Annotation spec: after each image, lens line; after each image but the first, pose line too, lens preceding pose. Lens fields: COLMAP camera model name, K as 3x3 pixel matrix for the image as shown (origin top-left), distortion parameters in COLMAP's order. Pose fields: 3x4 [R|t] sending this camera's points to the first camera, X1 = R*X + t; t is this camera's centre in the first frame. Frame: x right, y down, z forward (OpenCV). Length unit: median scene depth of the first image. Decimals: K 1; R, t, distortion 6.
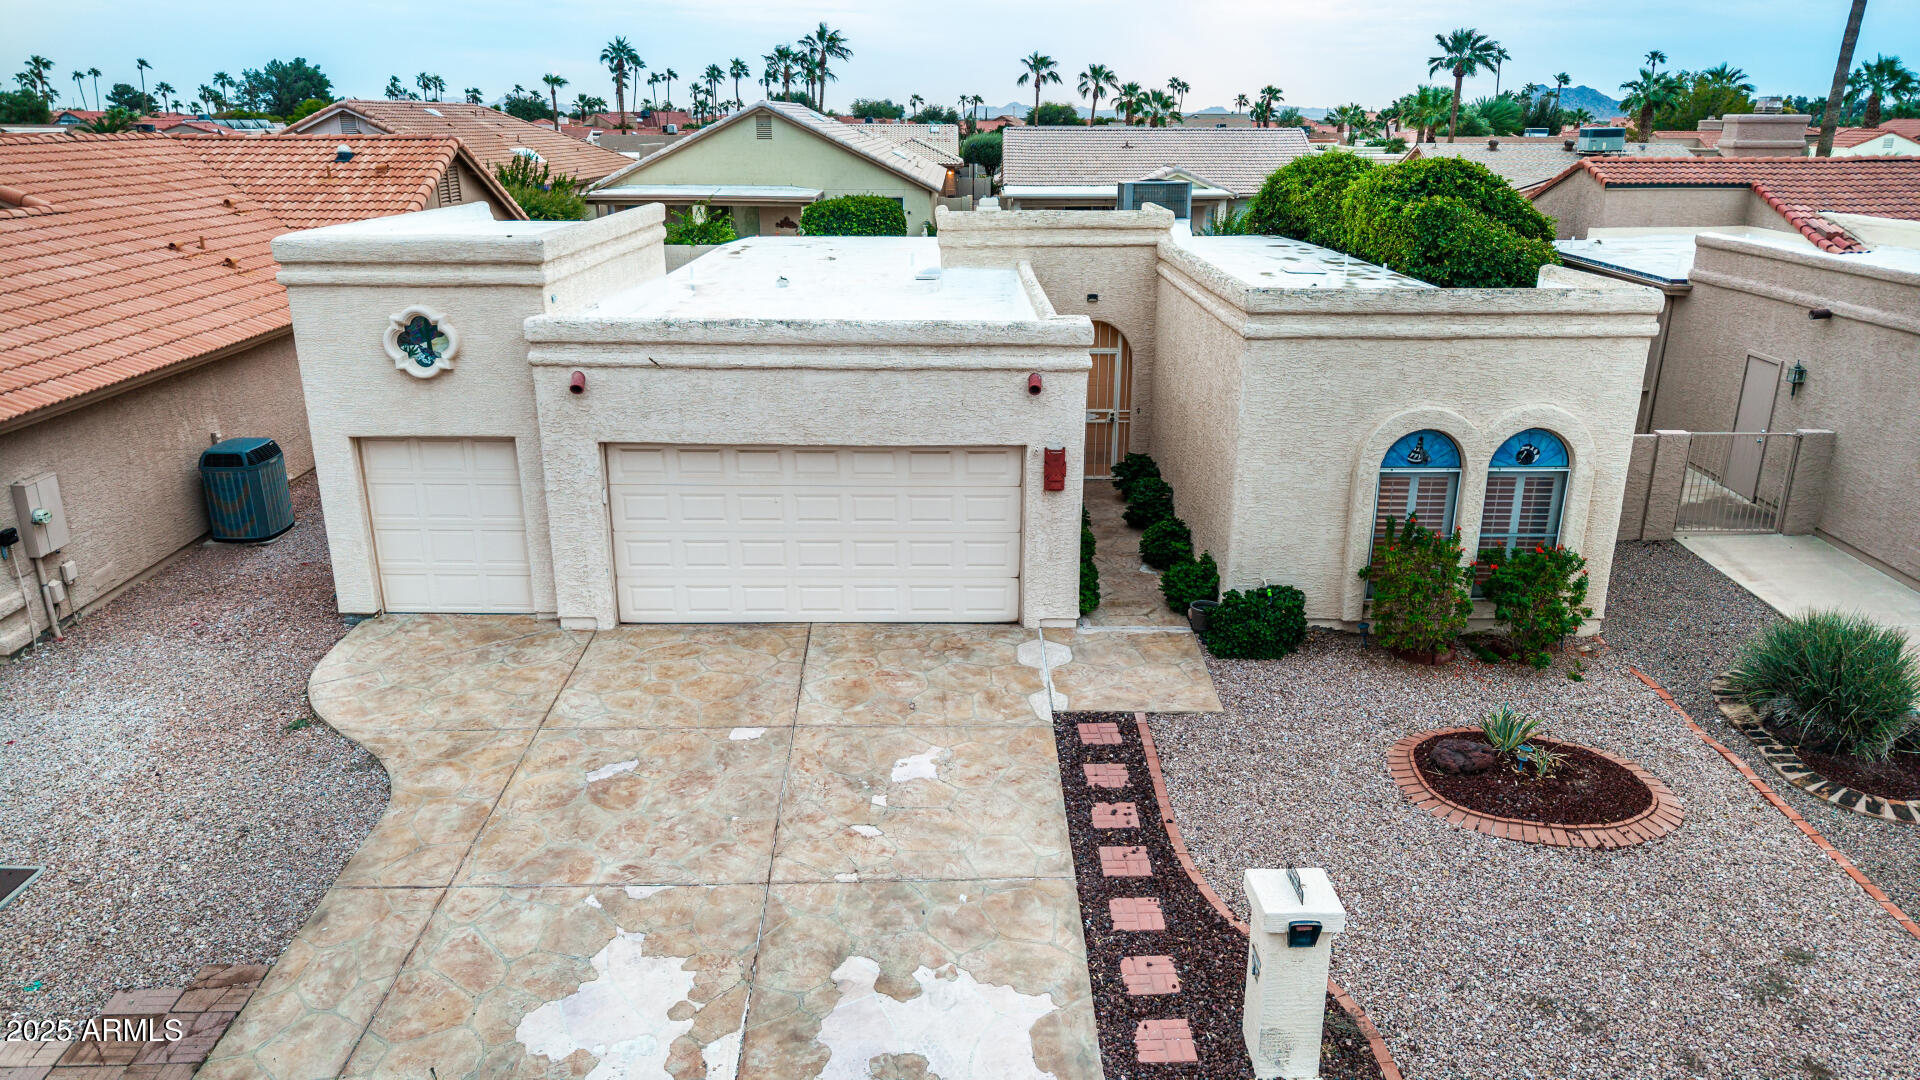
lens RADIAL K [[1277.7, 0, 965.6], [0, 1277.7, 544.1], [0, 0, 1]] dist [0.052268, -0.075808]
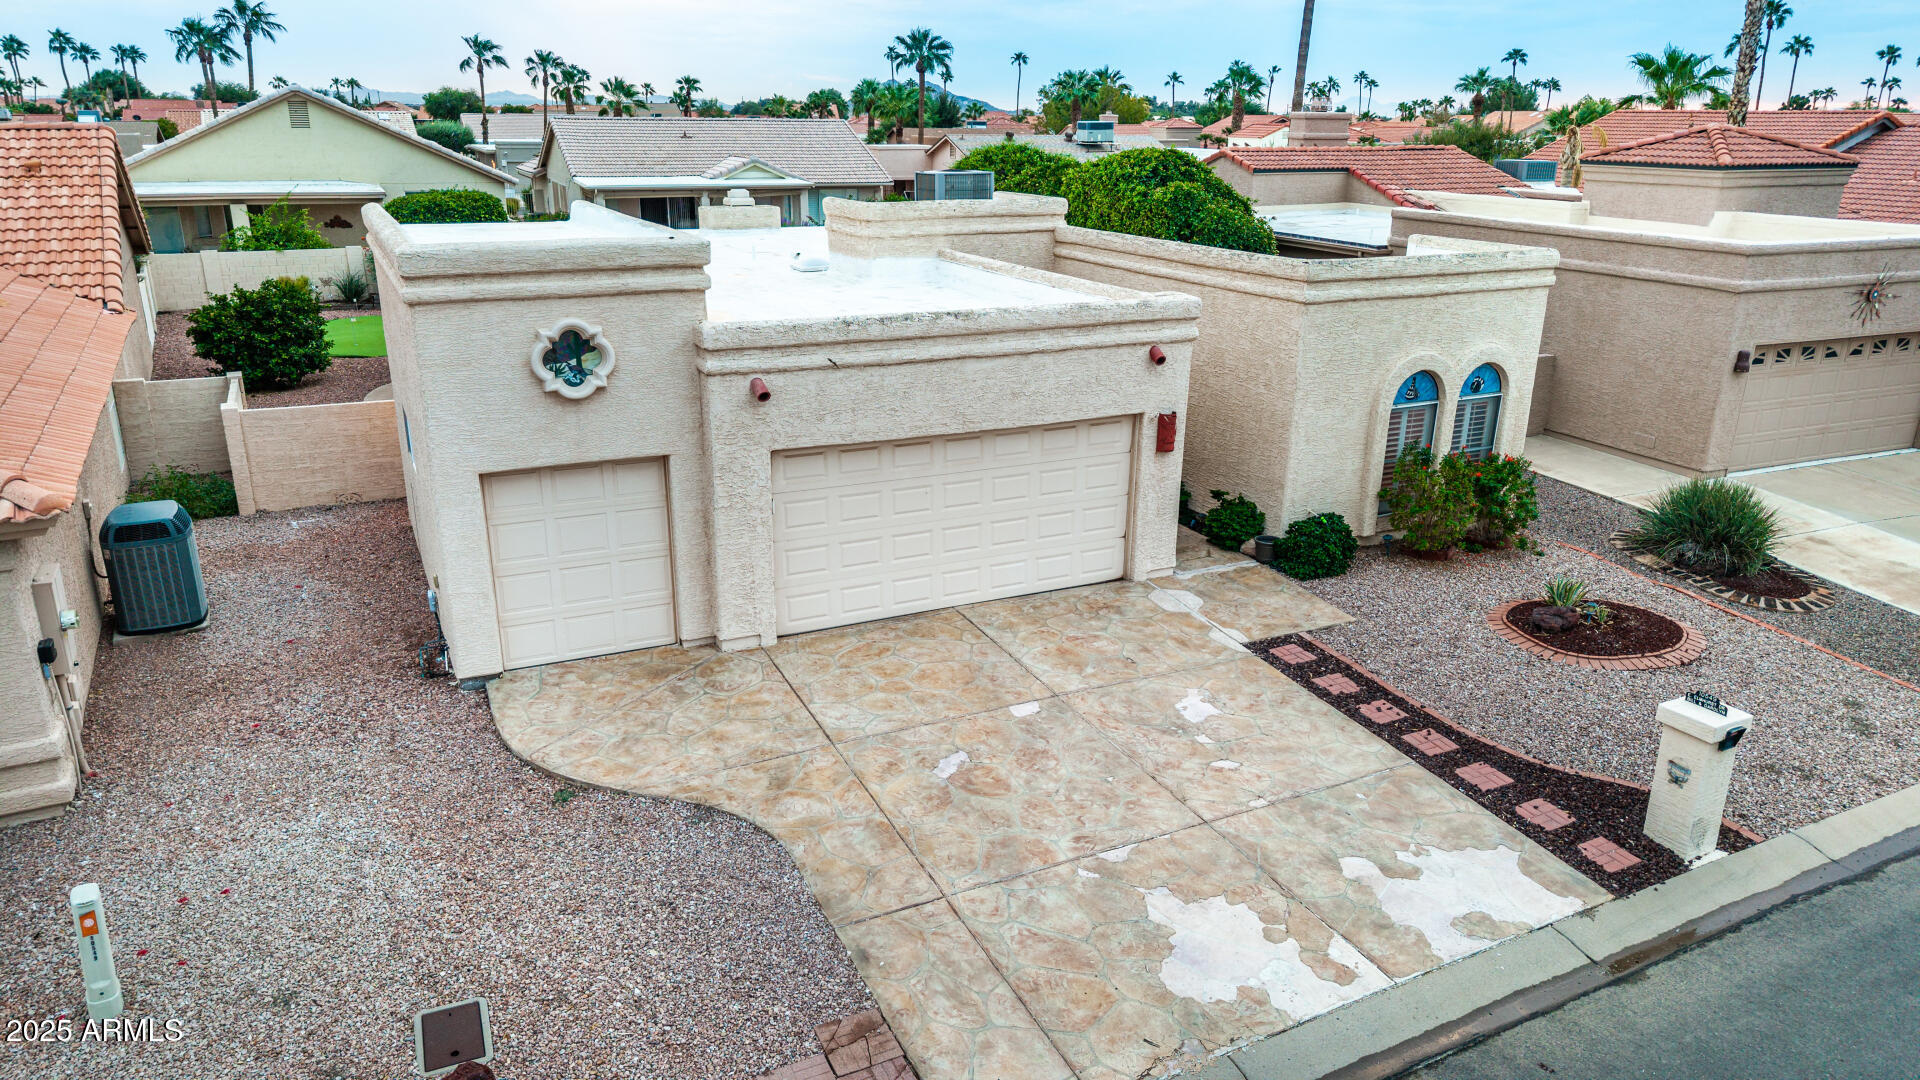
lens RADIAL K [[1277.7, 0, 965.6], [0, 1277.7, 544.1], [0, 0, 1]] dist [0.052268, -0.075808]
pose [[0.898904, -0.132490, 0.417633, -0.572919], [0.129489, 0.990940, 0.035658, -0.025396], [-0.418573, 0.022026, 0.907916, 0.073229]]
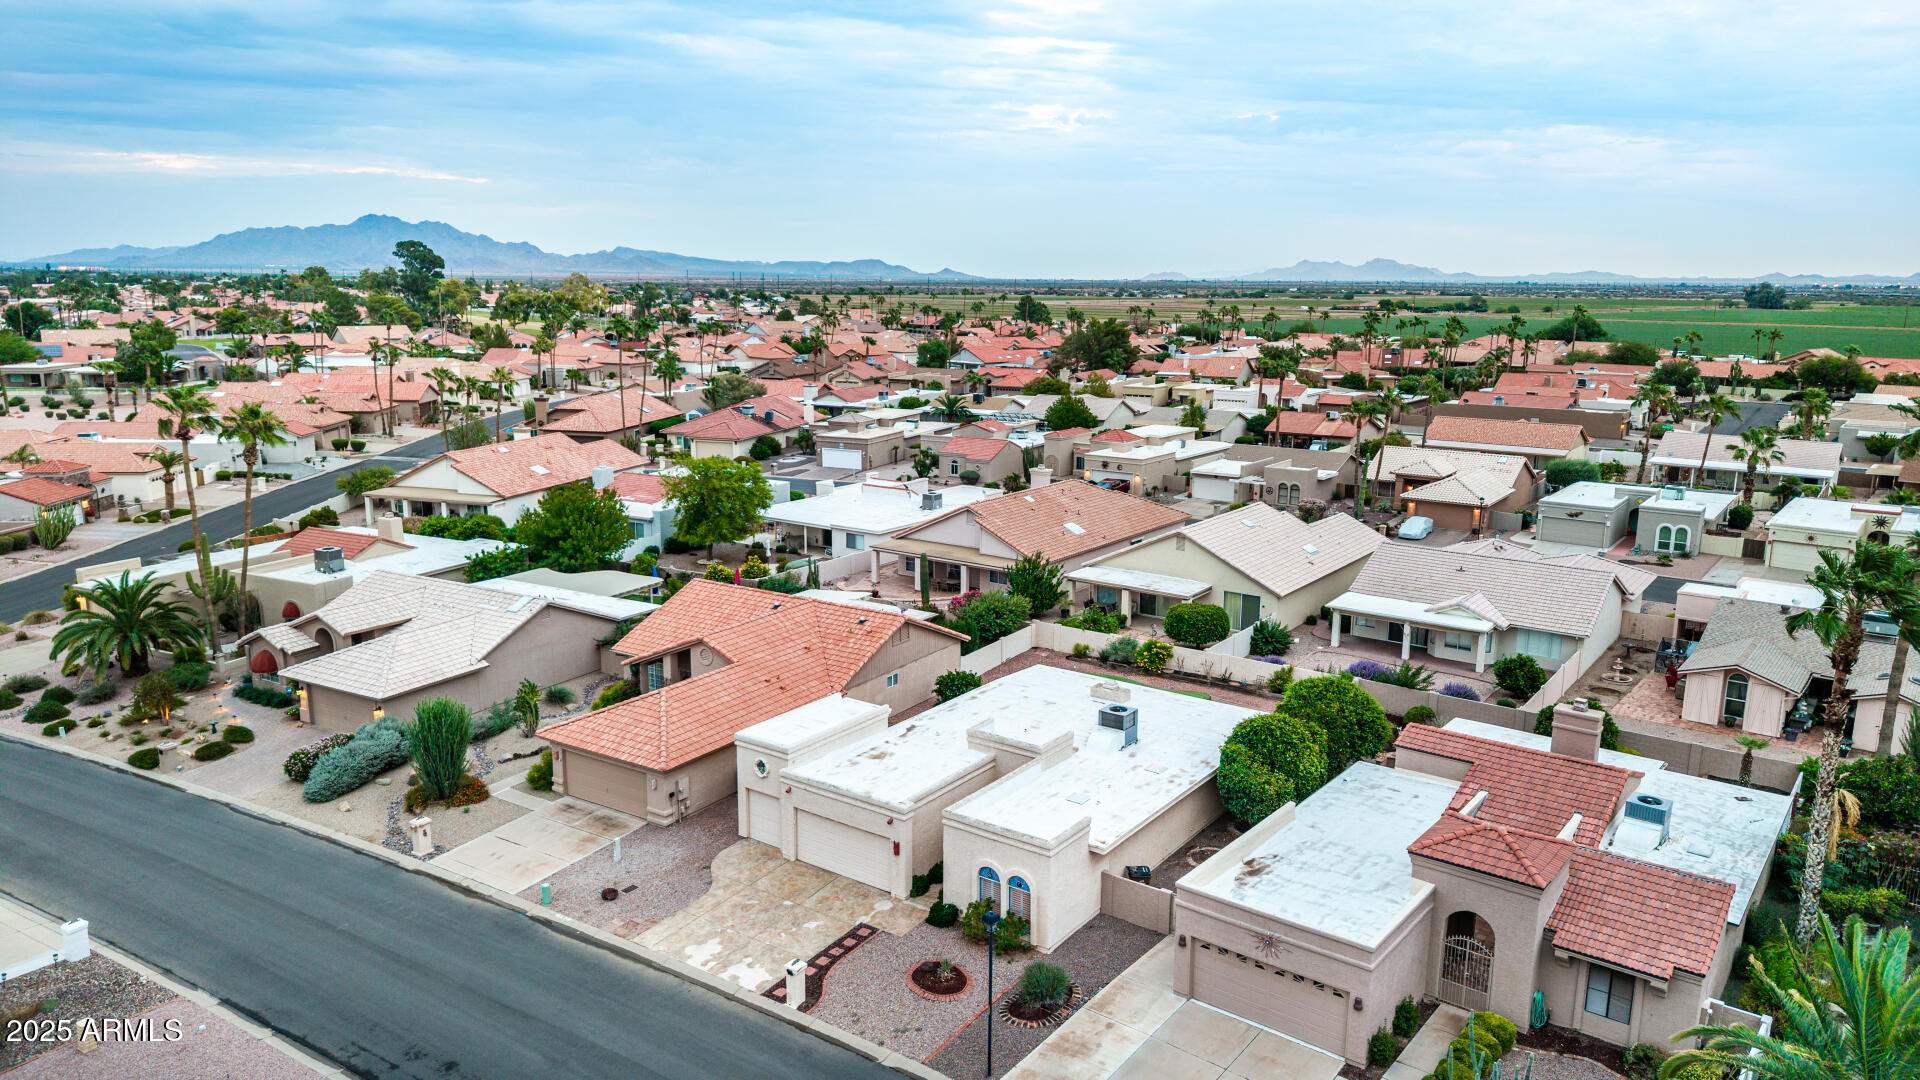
lens RADIAL K [[1303.1, 0, 956.6], [0, 1303.1, 488.2], [0, 0, 1]] dist [0.003752, 0.000298]
pose [[0.807257, 0.096865, -0.582196, 2.059720], [-0.188594, 0.977059, -0.098937, -0.663517], [0.559257, 0.189666, 0.807006, -1.774178]]
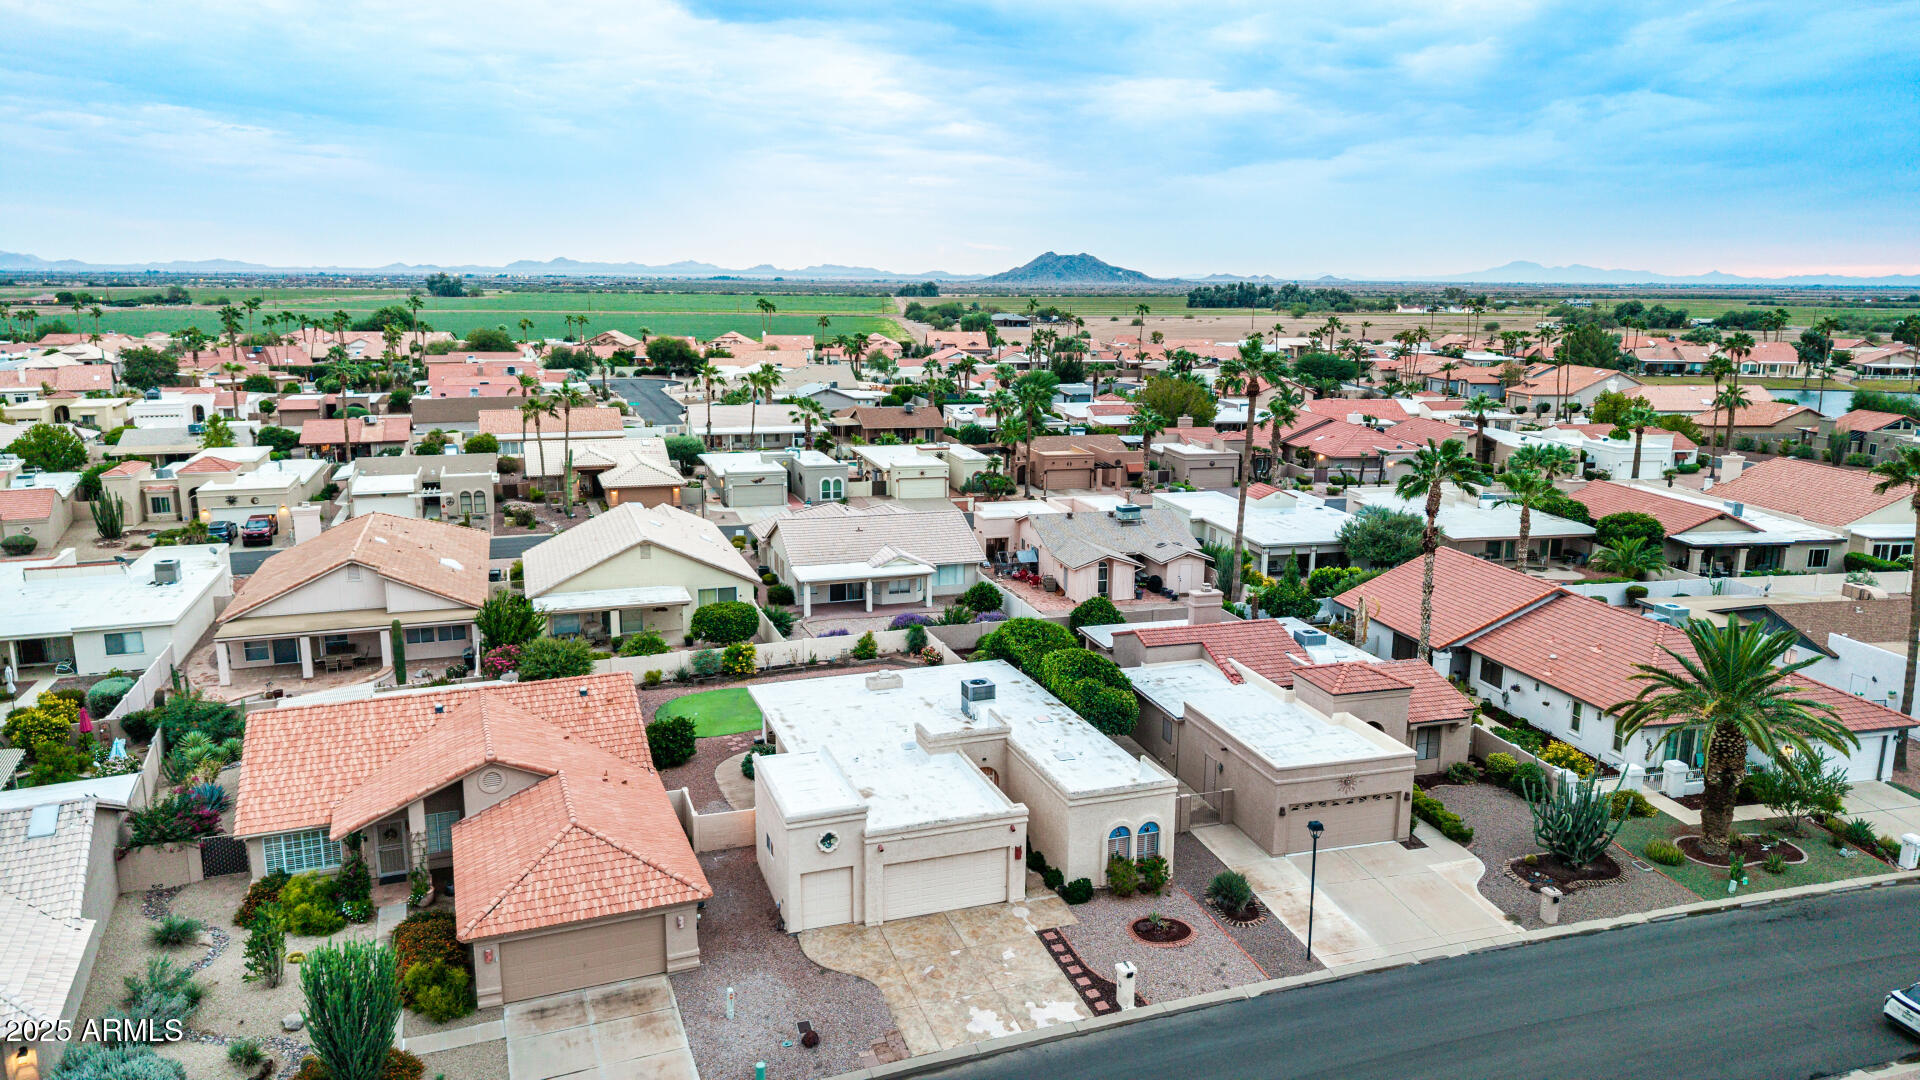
lens RADIAL K [[1301.3, 0, 969.0], [0, 1301.3, 472.0], [0, 0, 1]] dist [0.009329, -0.006398]
pose [[0.943564, -0.044053, 0.328247, -1.115694], [0.098063, 0.983833, -0.149852, -0.538222], [-0.316339, 0.173584, 0.932630, -2.262888]]
